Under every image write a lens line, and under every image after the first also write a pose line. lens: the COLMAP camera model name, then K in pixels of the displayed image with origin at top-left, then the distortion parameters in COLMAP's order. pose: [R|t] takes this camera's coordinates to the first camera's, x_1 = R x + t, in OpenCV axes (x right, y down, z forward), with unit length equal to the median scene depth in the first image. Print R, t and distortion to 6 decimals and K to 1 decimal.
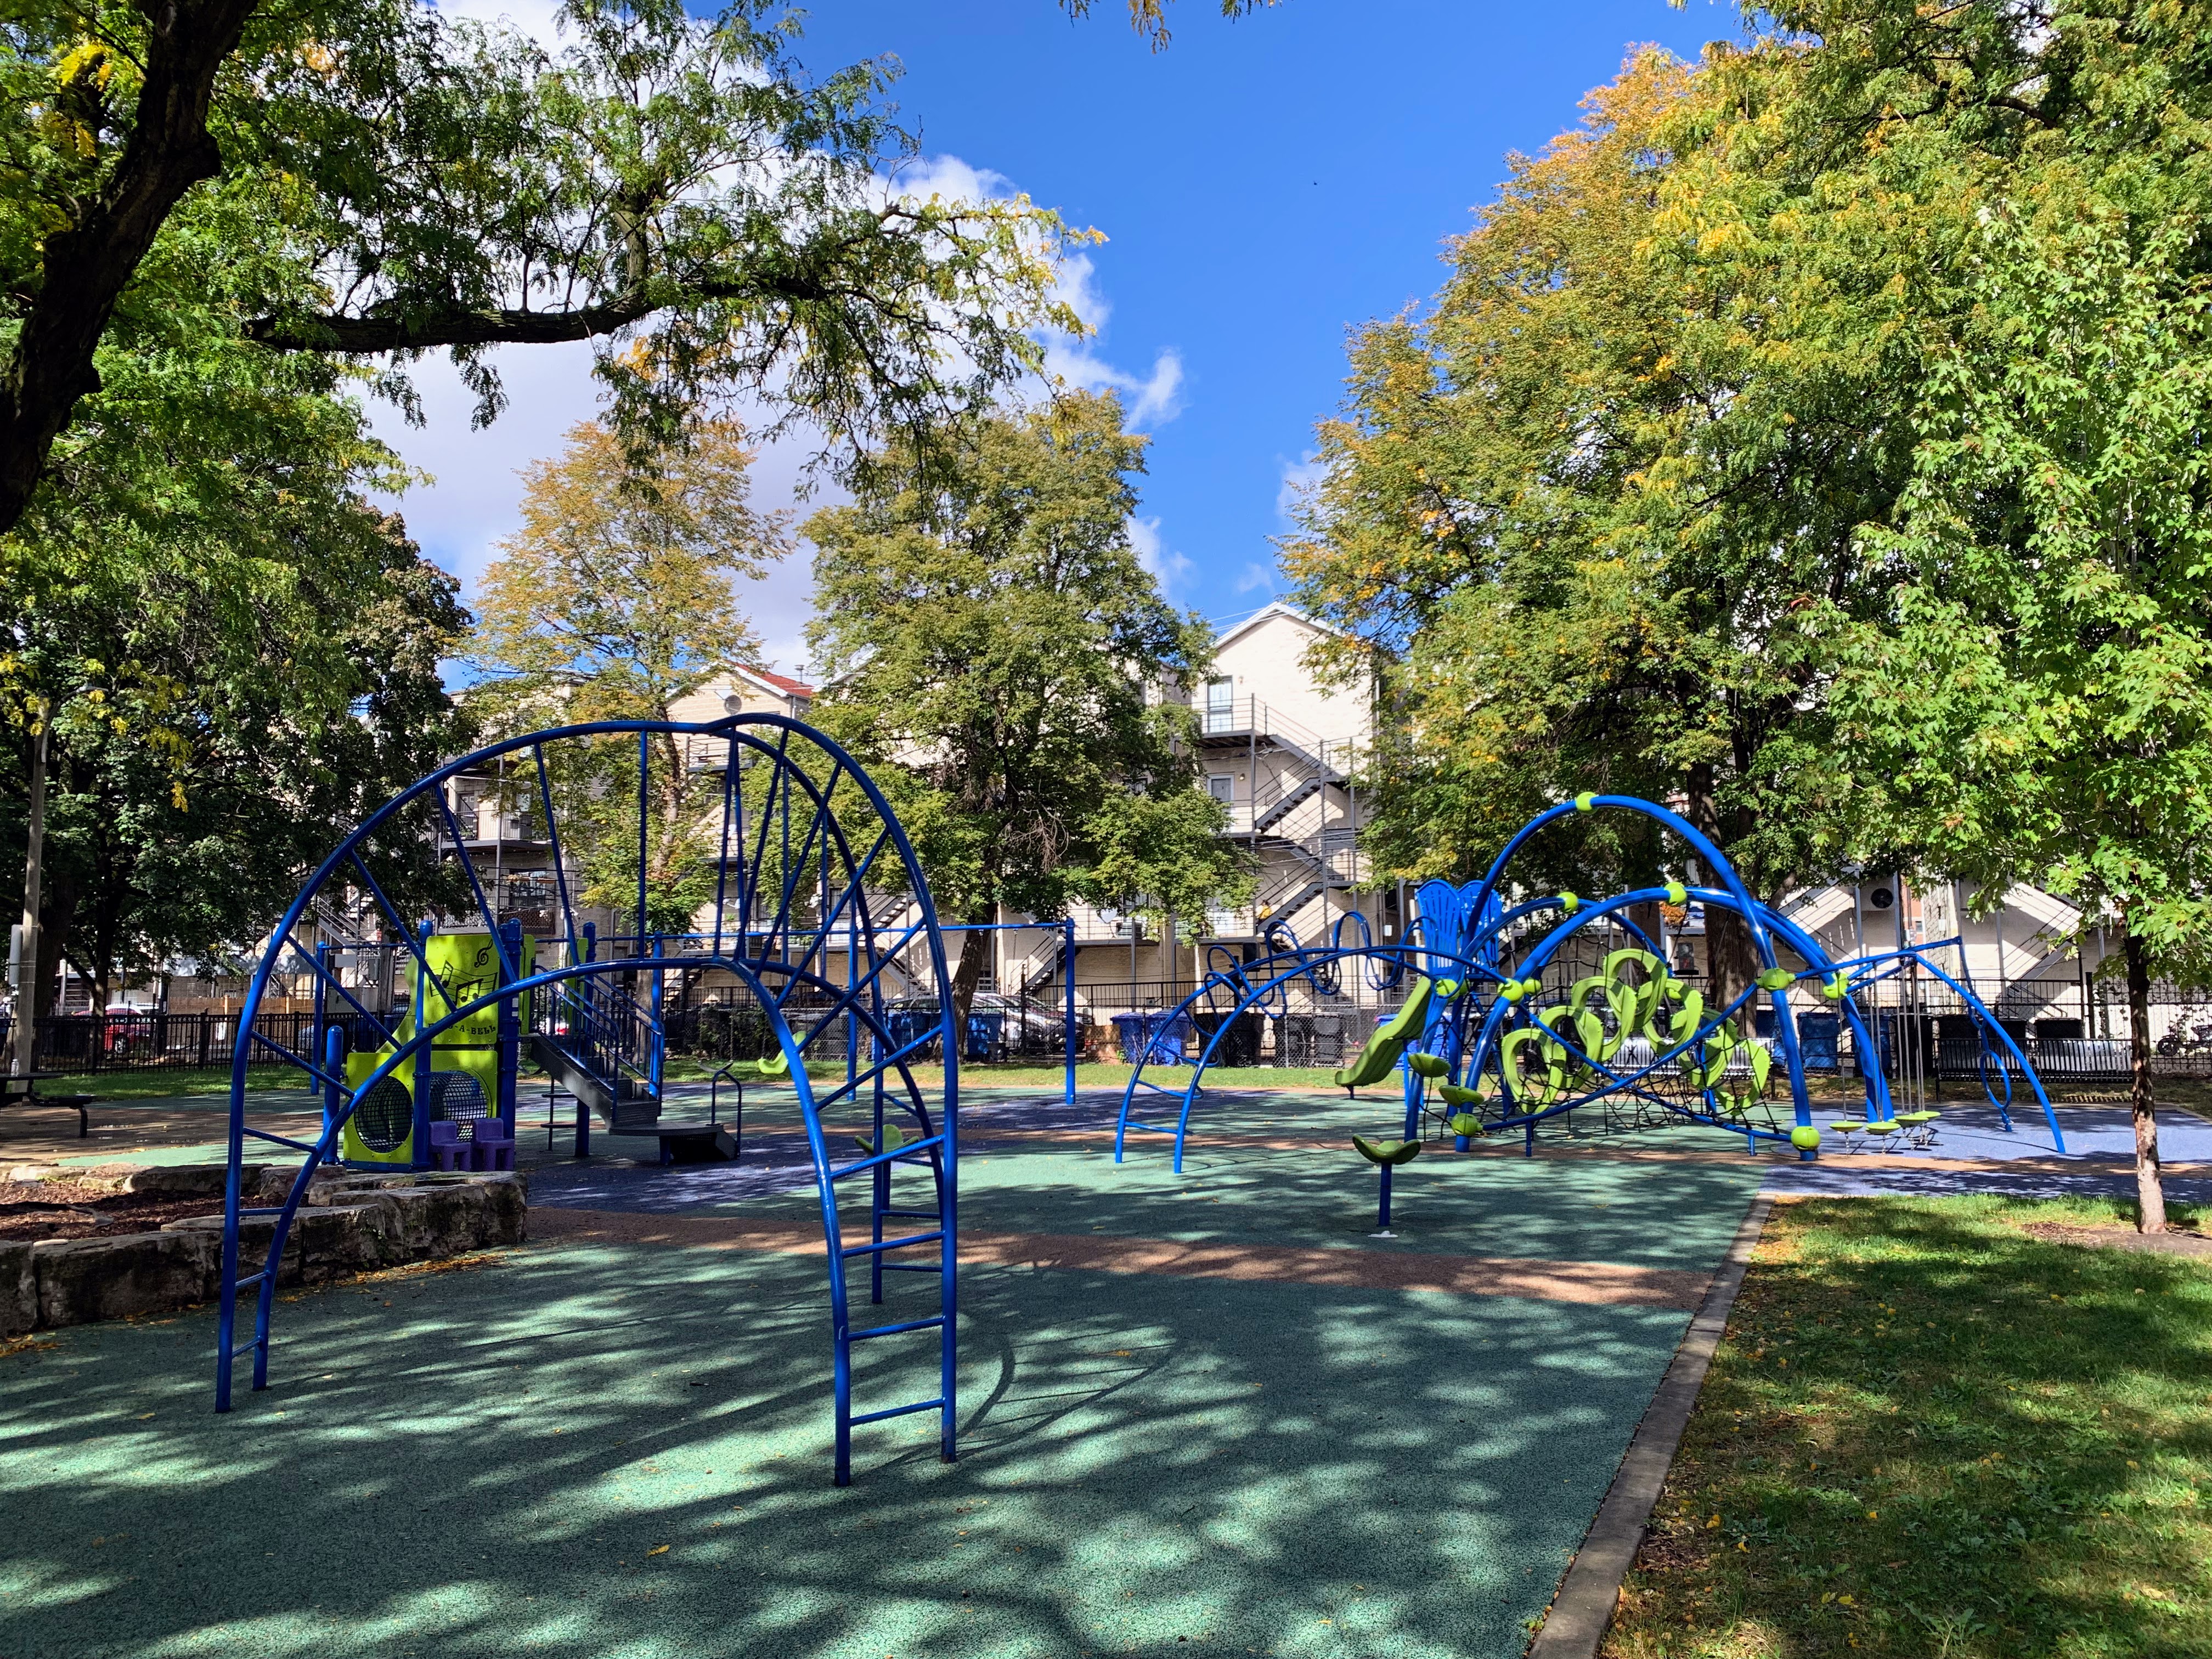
lens RADIAL K [[1629.9, 0, 1106.0], [0, 1629.9, 829.5], [0, 0, 1]] dist [0.010427, -0.000235]
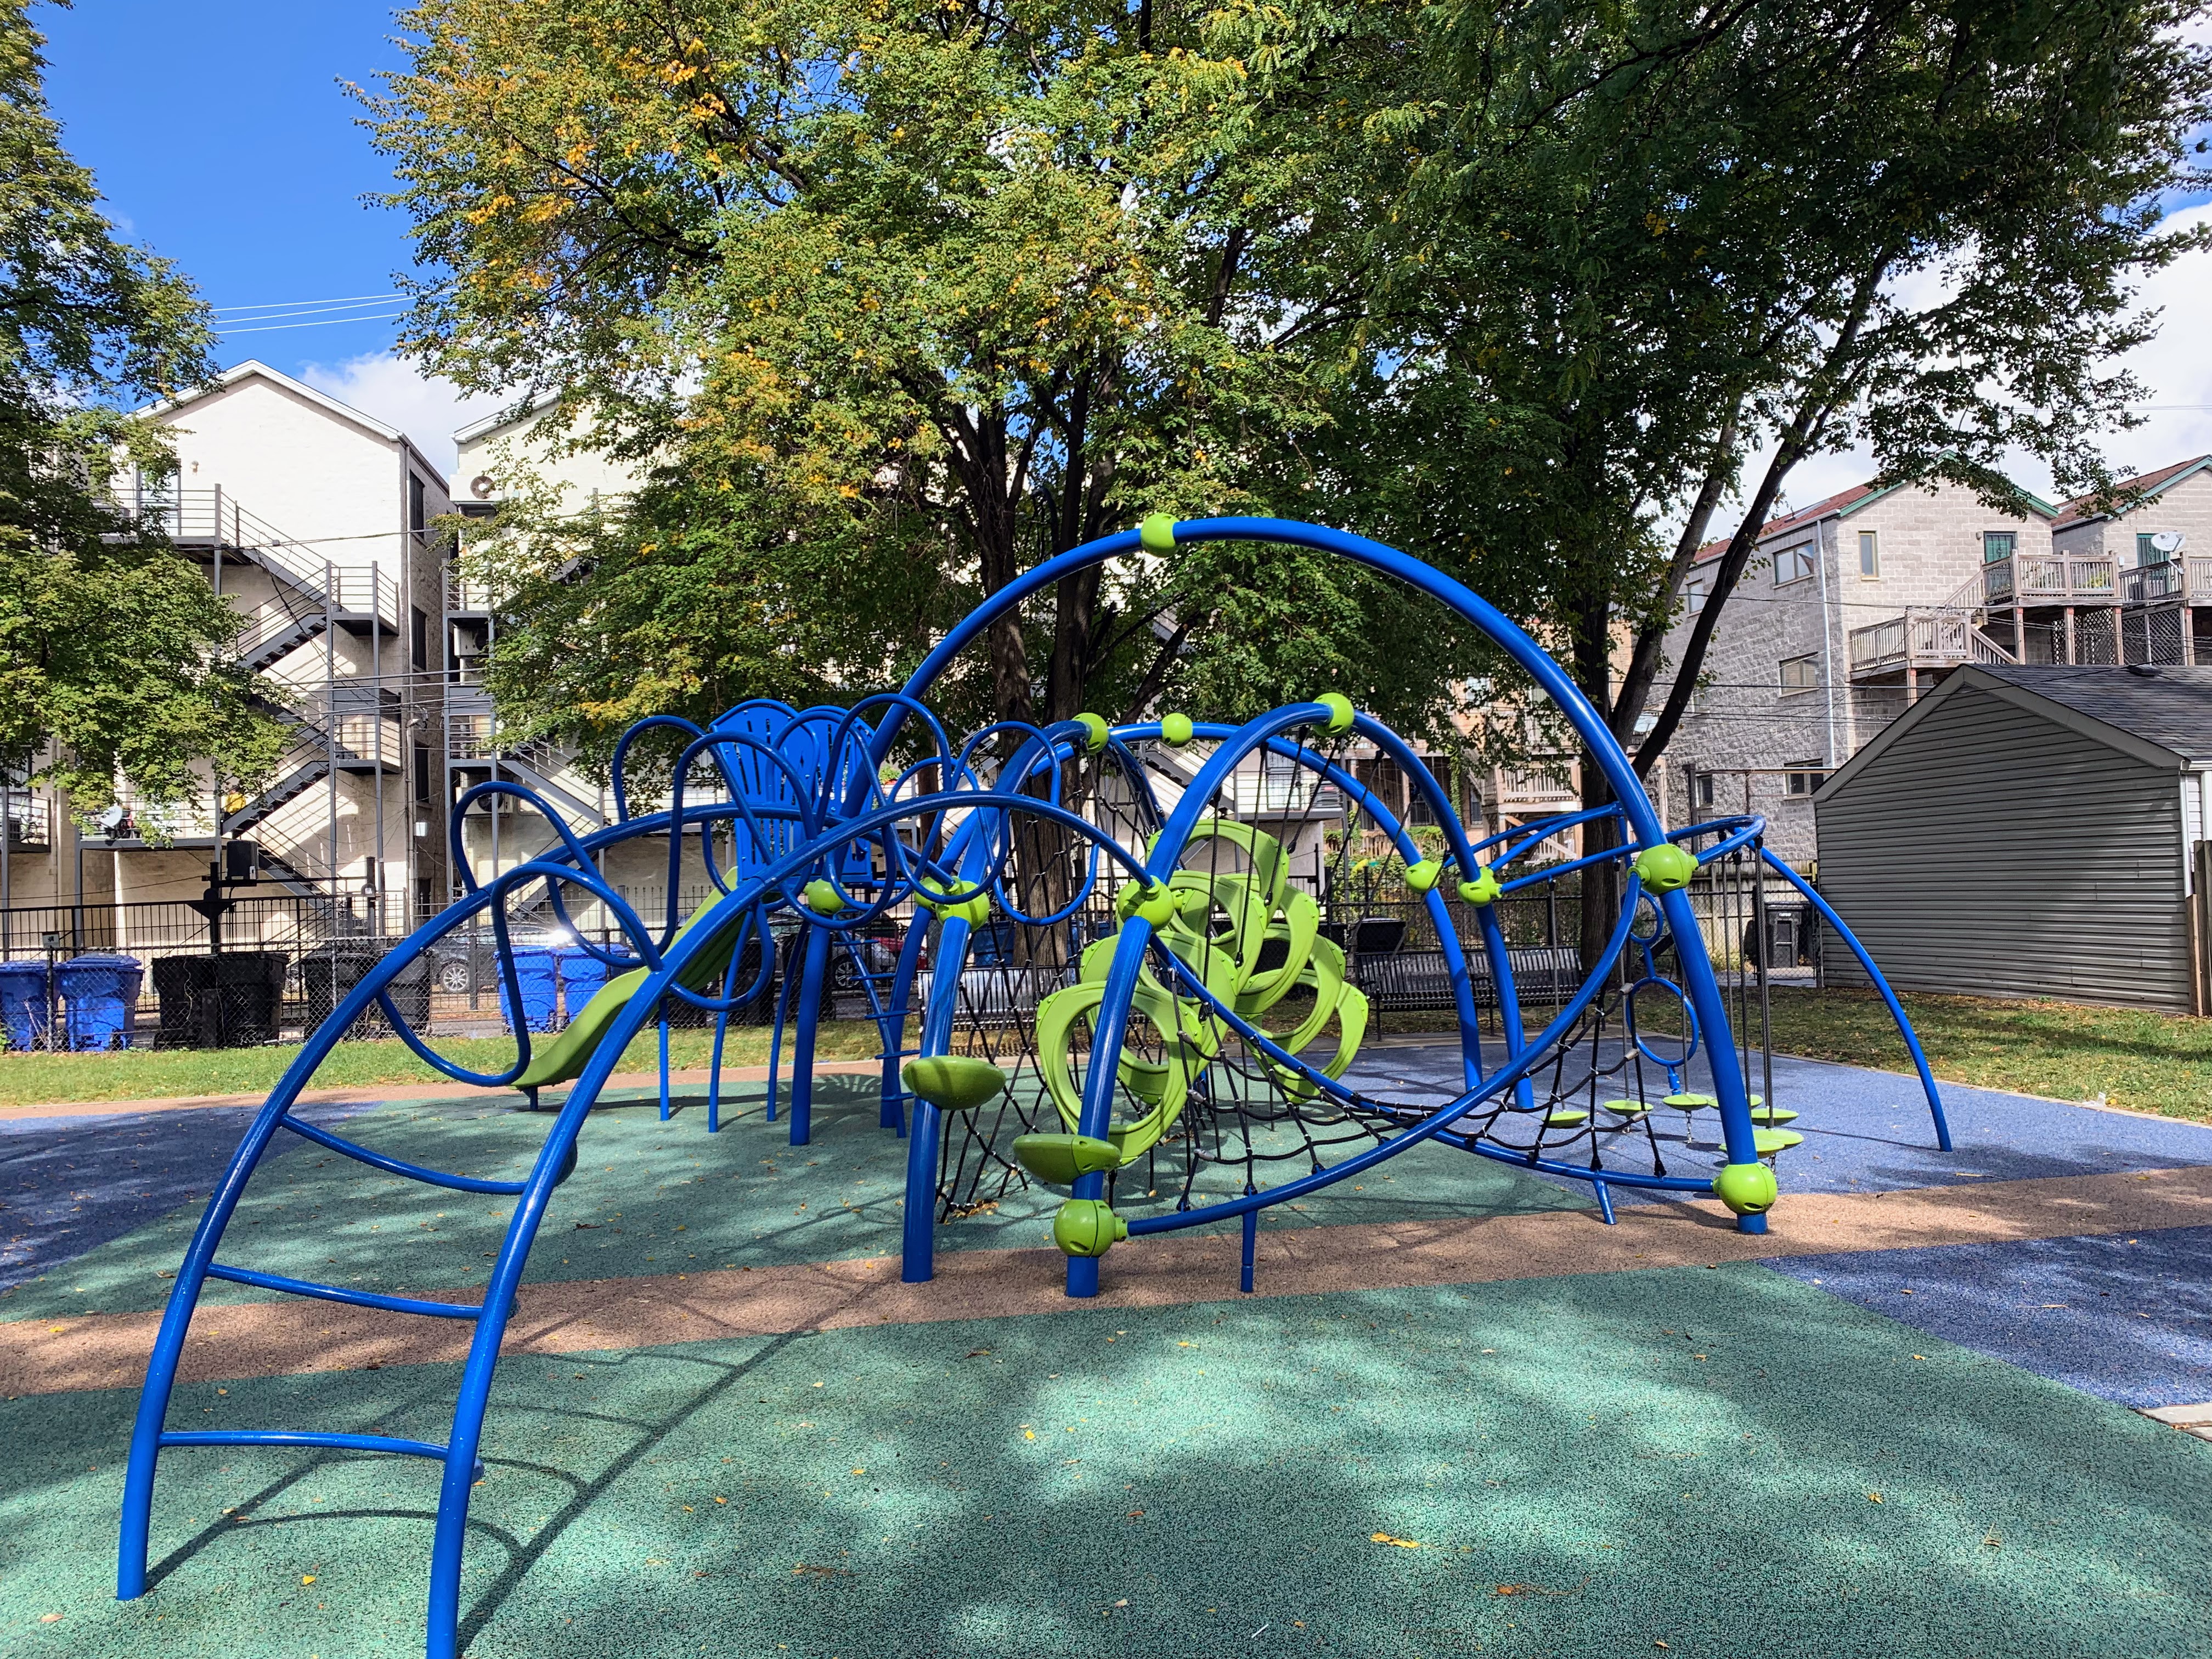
lens RADIAL K [[1629.9, 0, 1106.0], [0, 1629.9, 829.5], [0, 0, 1]] dist [0.010427, -0.000235]
pose [[0.814054, 0.000788, 0.580789, -0.005713], [-0.032359, 0.998507, 0.044001, 0.019639], [-0.579887, -0.054613, 0.812864, 0.217811]]
